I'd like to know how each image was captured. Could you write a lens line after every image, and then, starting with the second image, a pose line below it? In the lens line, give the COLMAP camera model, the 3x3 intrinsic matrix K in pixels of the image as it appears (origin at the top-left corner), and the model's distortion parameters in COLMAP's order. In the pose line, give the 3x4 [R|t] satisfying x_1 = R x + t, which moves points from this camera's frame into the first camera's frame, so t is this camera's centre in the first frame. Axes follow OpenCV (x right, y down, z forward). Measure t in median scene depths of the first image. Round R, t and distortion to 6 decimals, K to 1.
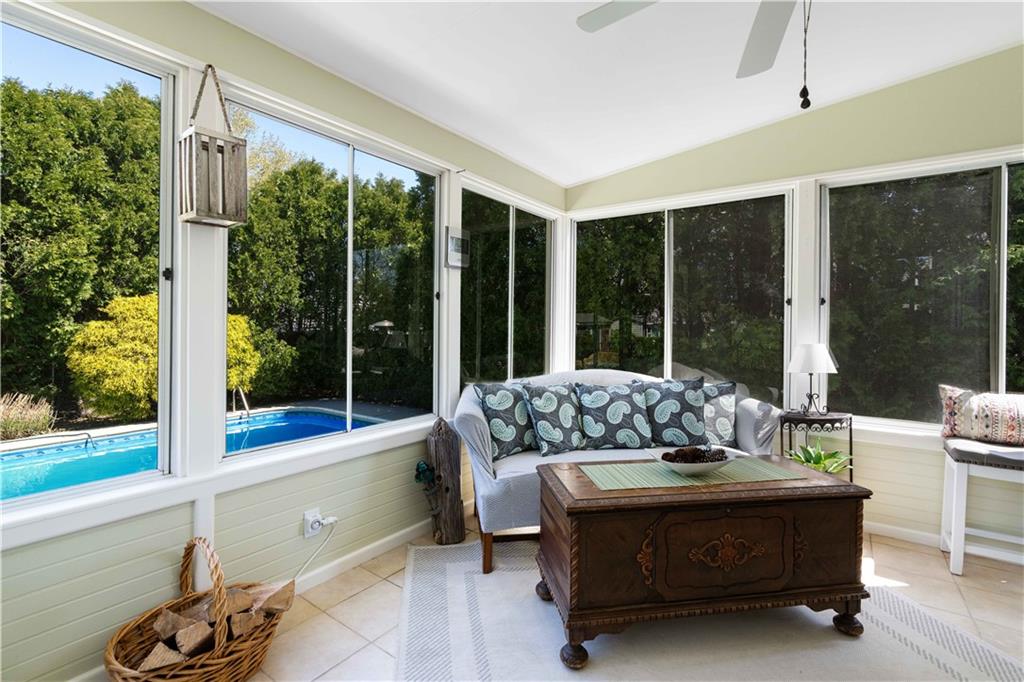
lens RADIAL K [[468.5, 0, 510.4], [0, 468.5, 326.6], [0, 0, 1]] dist [-0.001517, 0.000782]
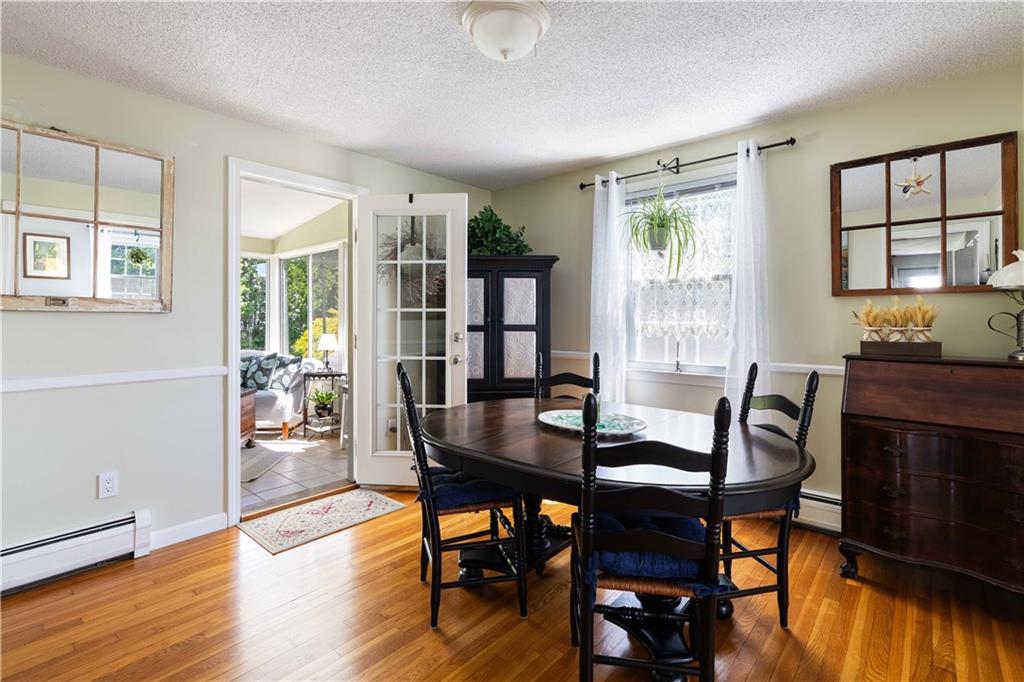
lens RADIAL K [[468.5, 0, 510.4], [0, 468.5, 326.6], [0, 0, 1]] dist [-0.001517, 0.000782]
pose [[0.996660, -0.006898, -0.081377, 1.369962], [0.007455, 0.999951, 0.006550, 0.000036], [0.081328, -0.007135, 0.996662, -0.699151]]
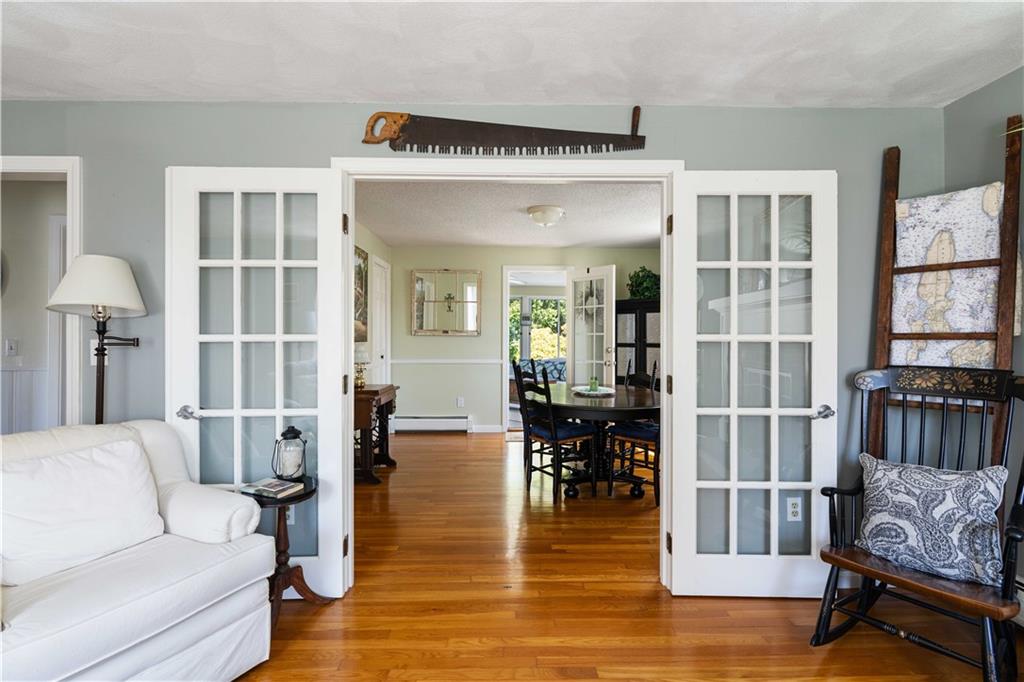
lens RADIAL K [[468.5, 0, 510.4], [0, 468.5, 326.6], [0, 0, 1]] dist [-0.001517, 0.000782]
pose [[0.600232, -0.027425, -0.799356, 2.343766], [-0.000613, 0.999396, -0.034748, 0.002901], [0.799826, 0.021347, 0.599852, -1.016647]]
